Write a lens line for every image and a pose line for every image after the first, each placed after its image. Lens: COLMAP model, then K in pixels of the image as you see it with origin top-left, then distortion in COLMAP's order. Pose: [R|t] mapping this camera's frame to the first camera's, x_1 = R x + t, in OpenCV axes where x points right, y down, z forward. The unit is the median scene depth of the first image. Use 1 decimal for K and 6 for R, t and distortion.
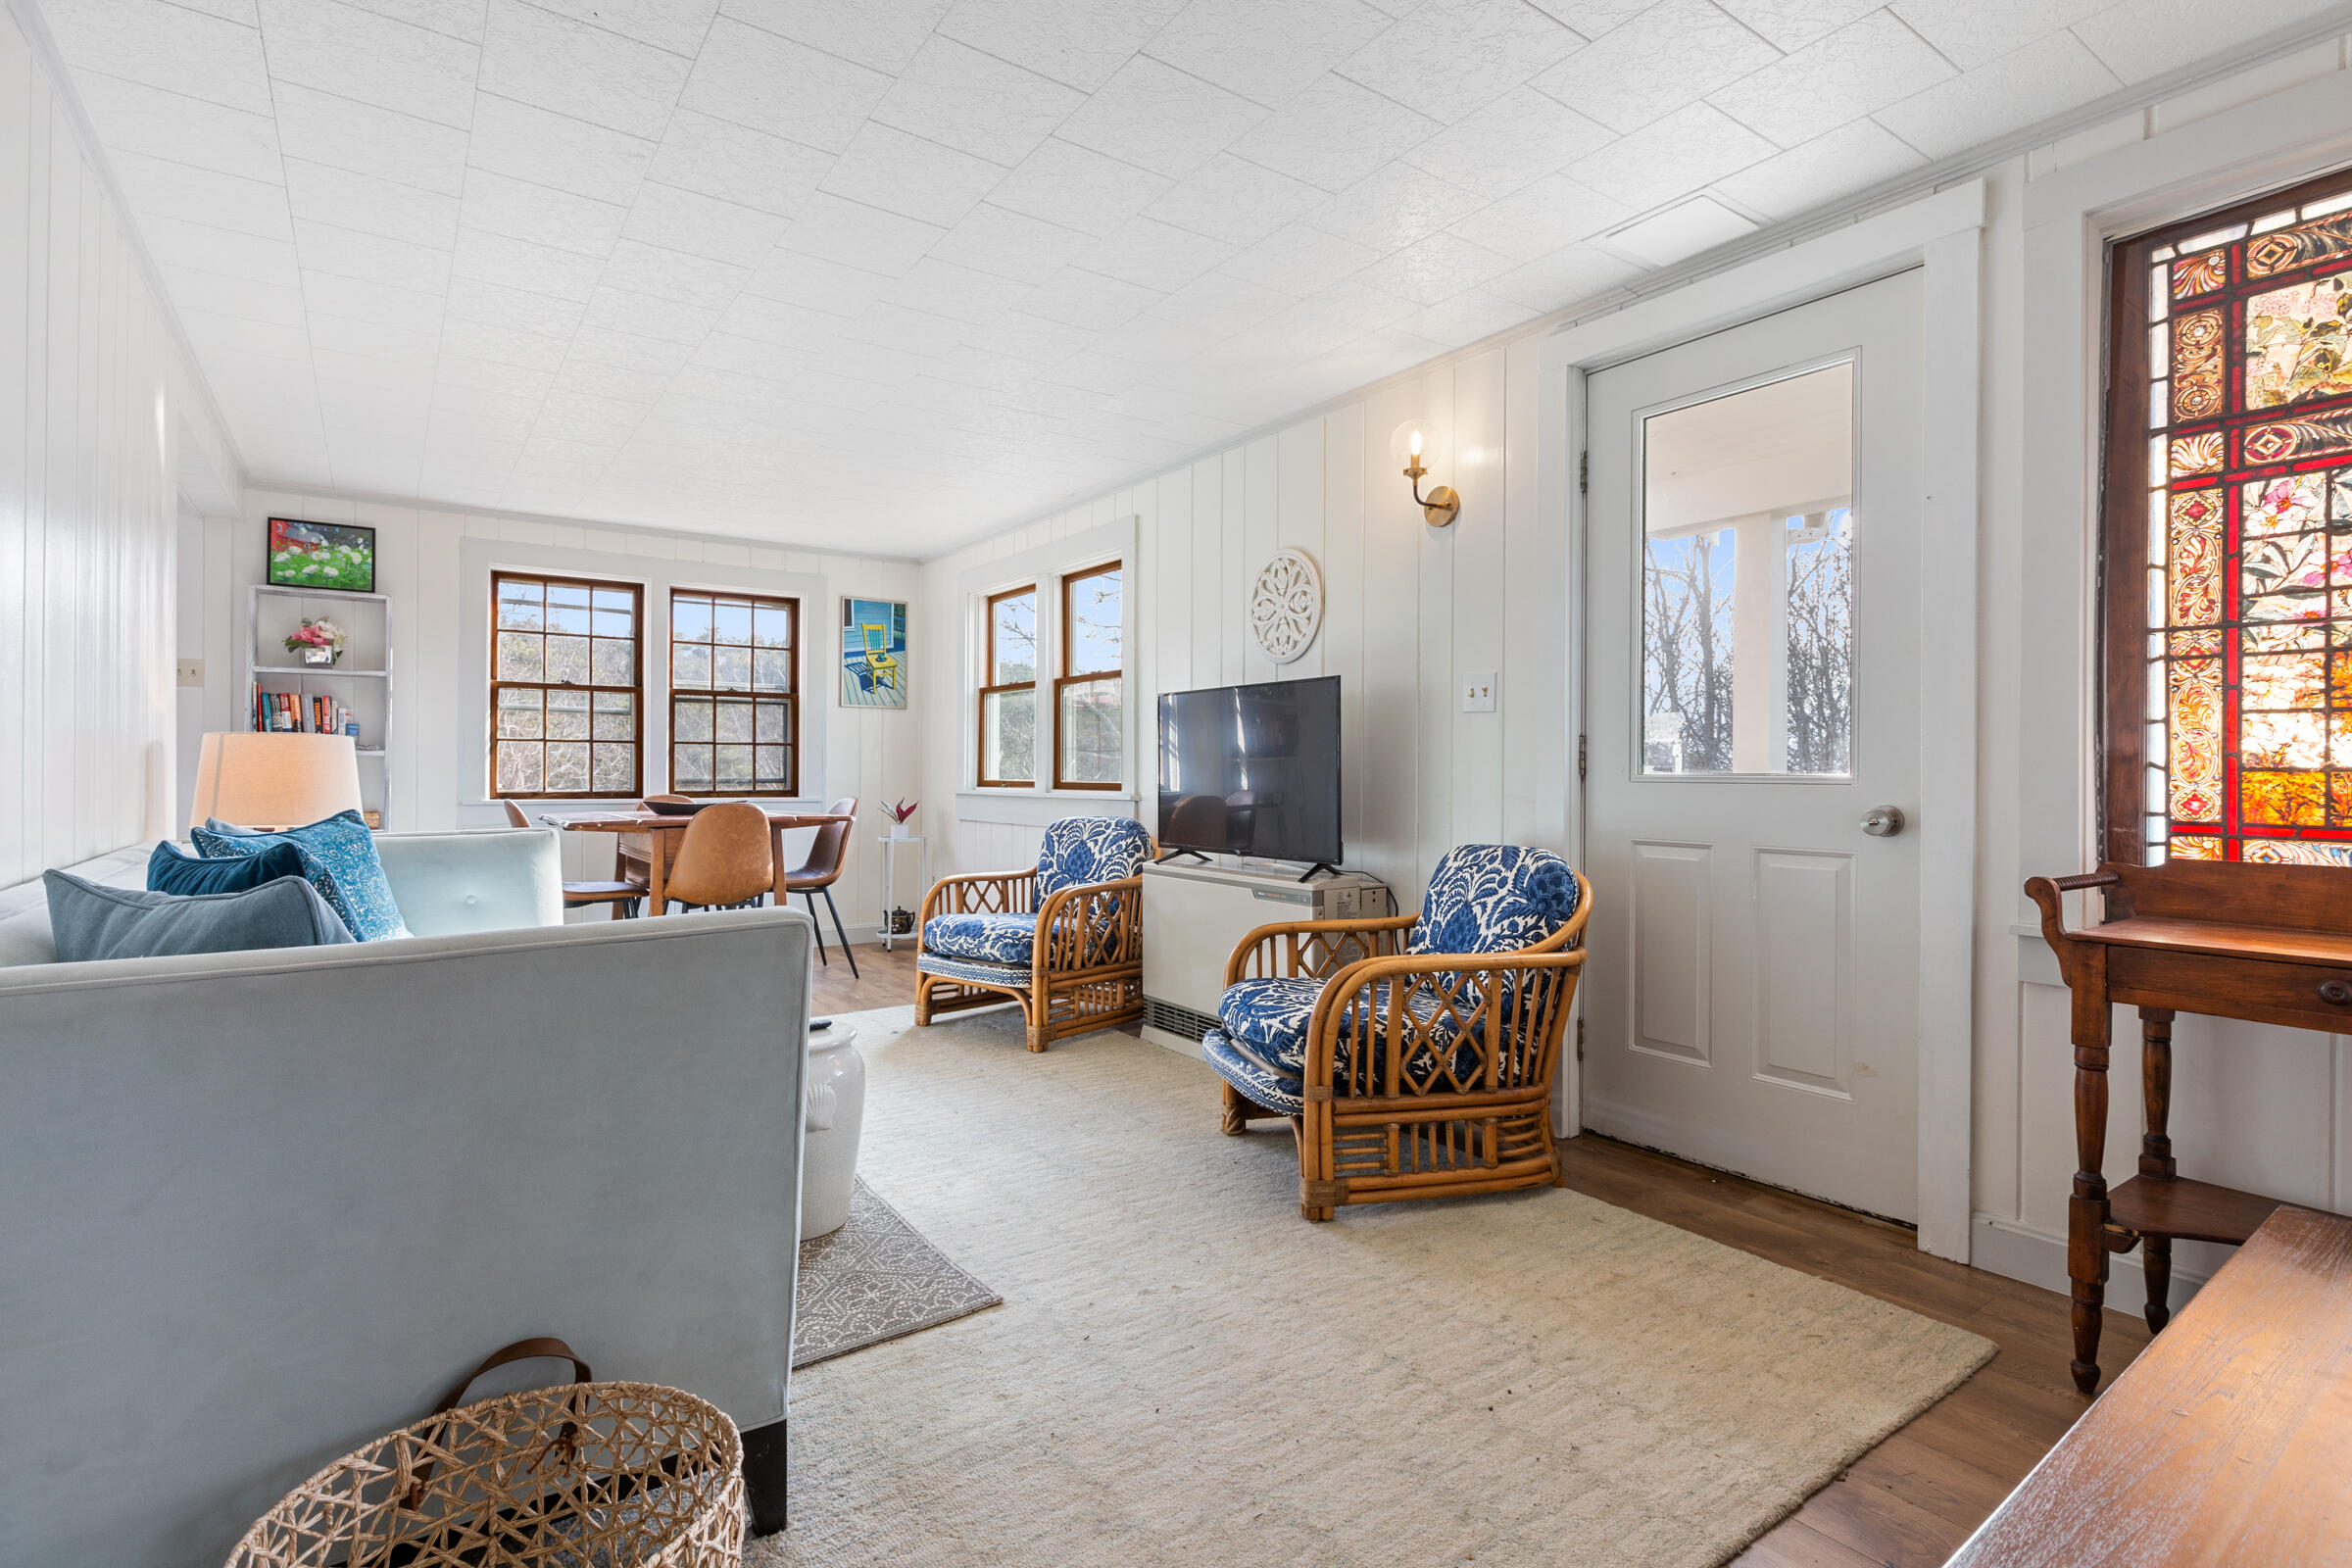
lens RADIAL K [[1106.6, 0, 1146.1], [0, 1106.6, 773.7], [0, 0, 1]] dist [-0.003150, -0.000073]
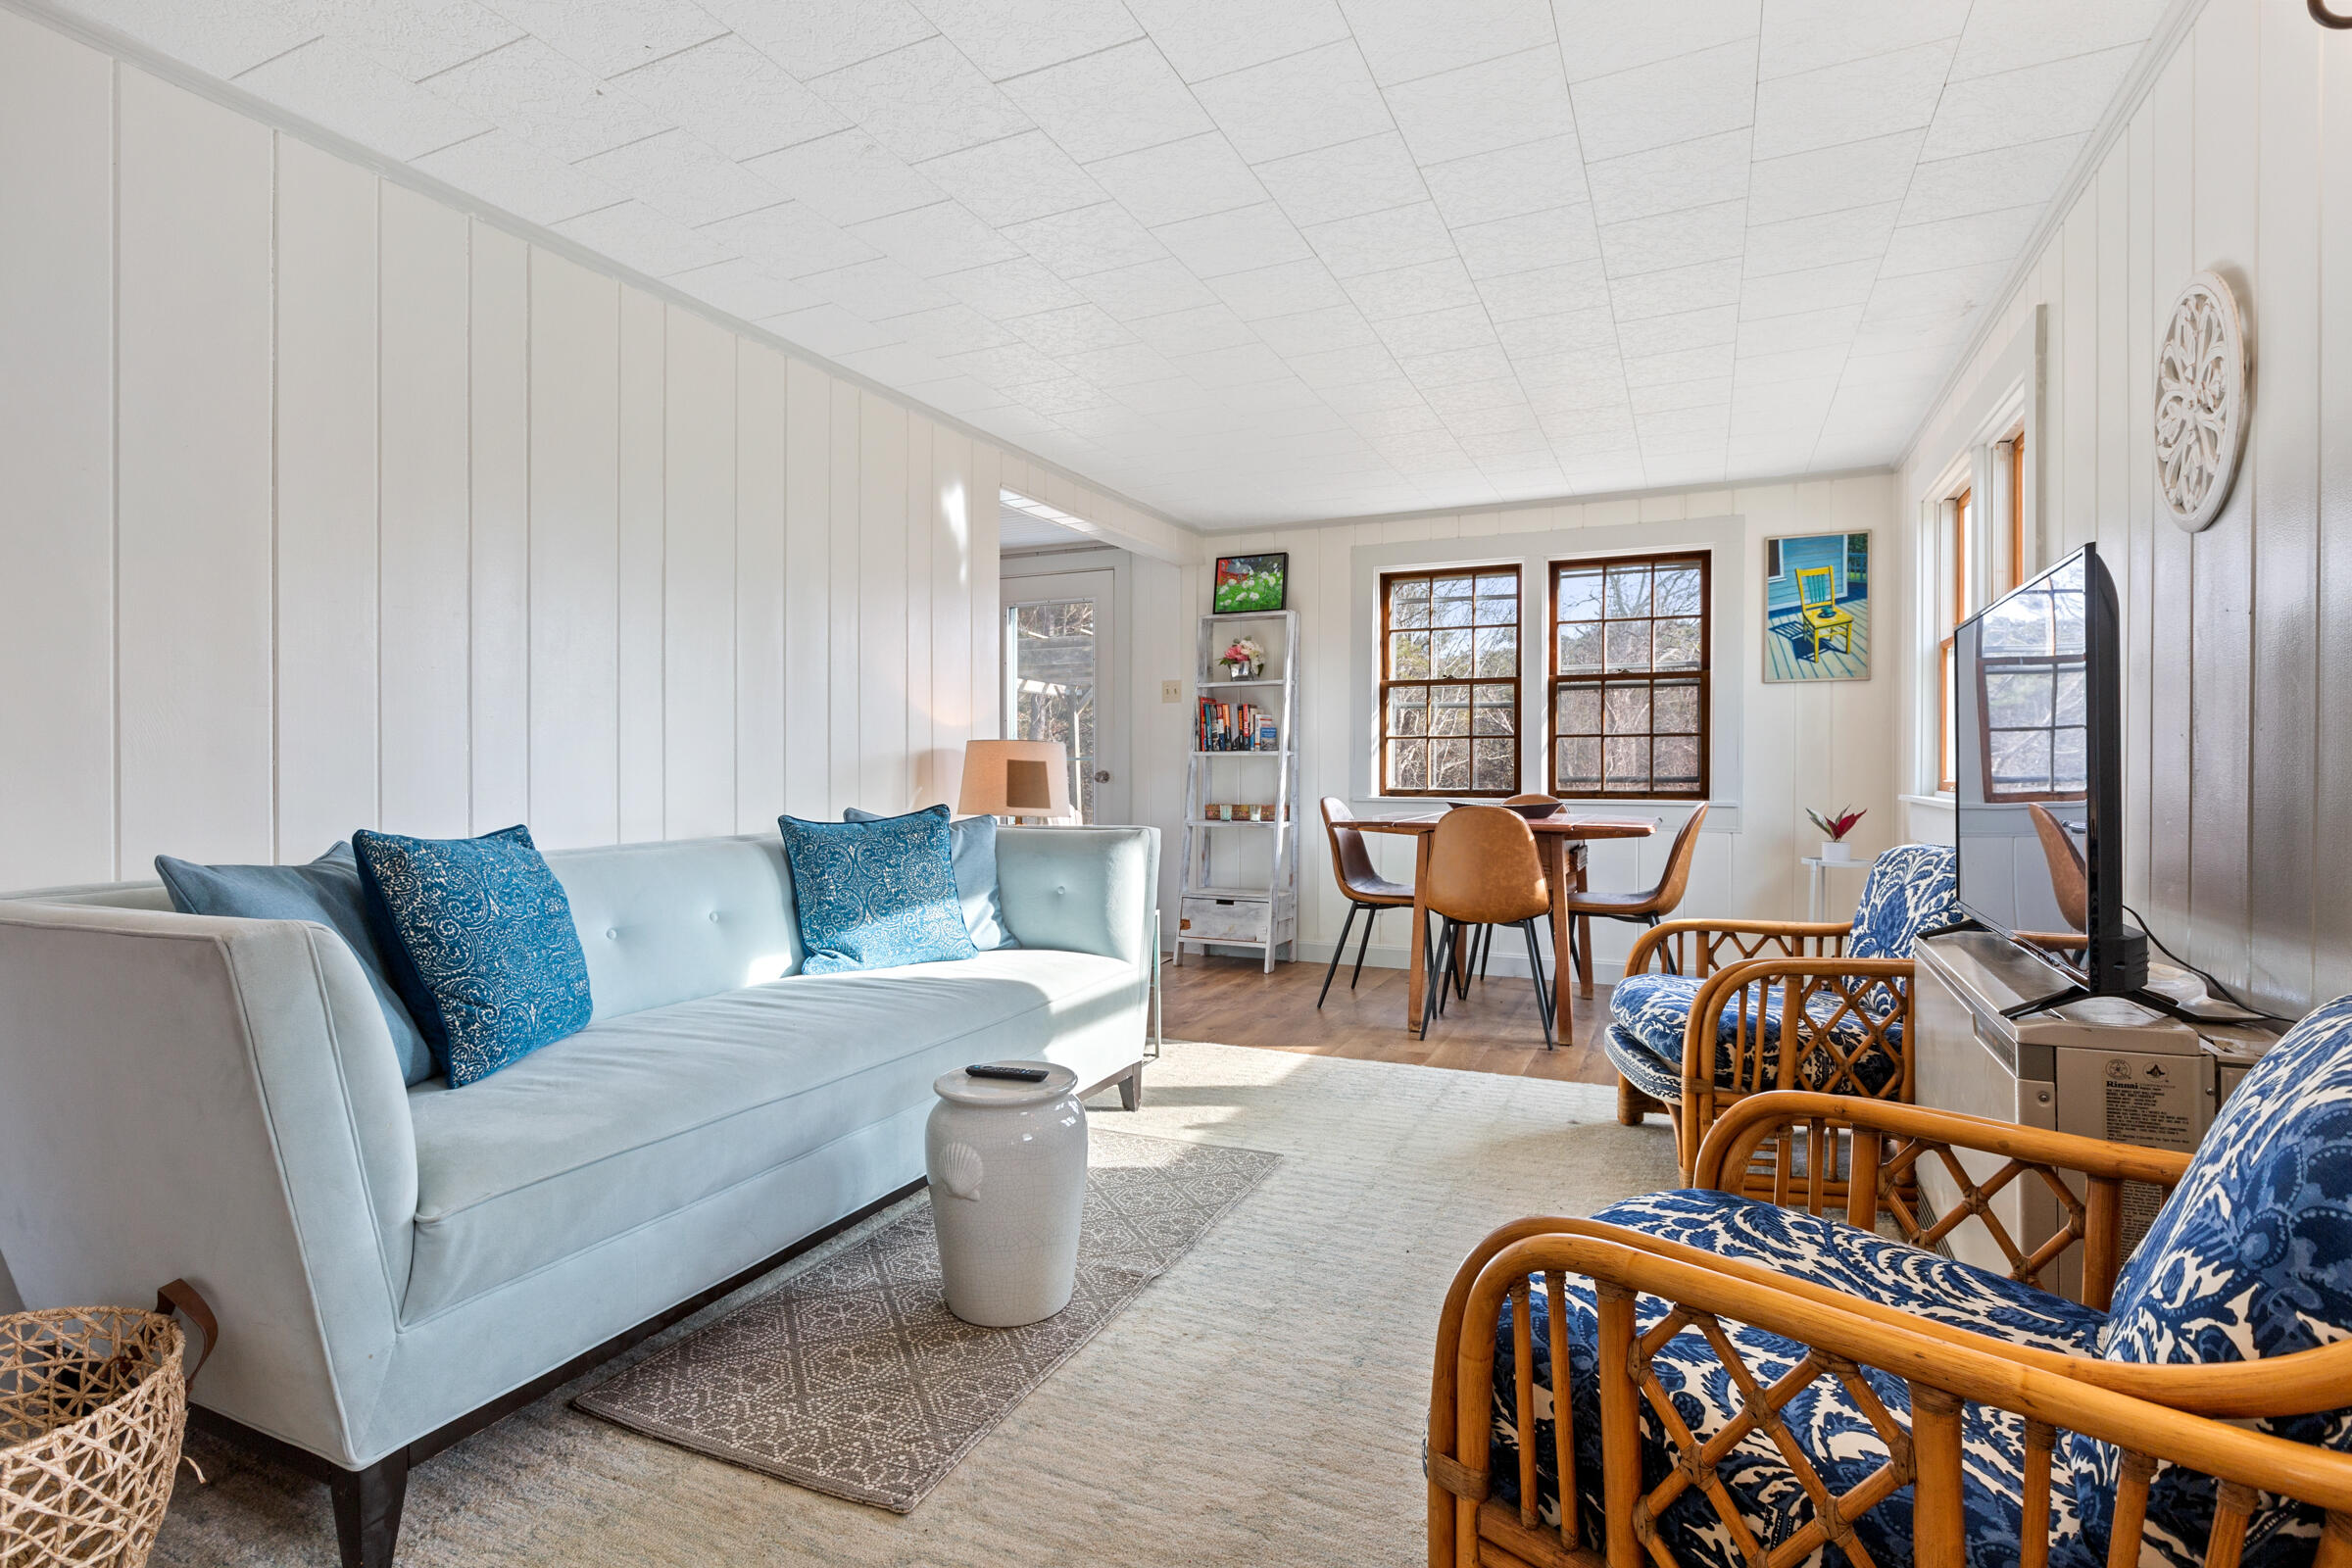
lens RADIAL K [[1141.2, 0, 1175.8], [0, 1141.2, 764.7], [0, 0, 1]] dist [-0.004917, -0.000731]
pose [[0.509160, -0.004158, -0.860662, 0.227203], [0.001169, 0.999991, -0.004140, -0.001754], [0.860671, 0.001101, 0.509160, 0.295543]]
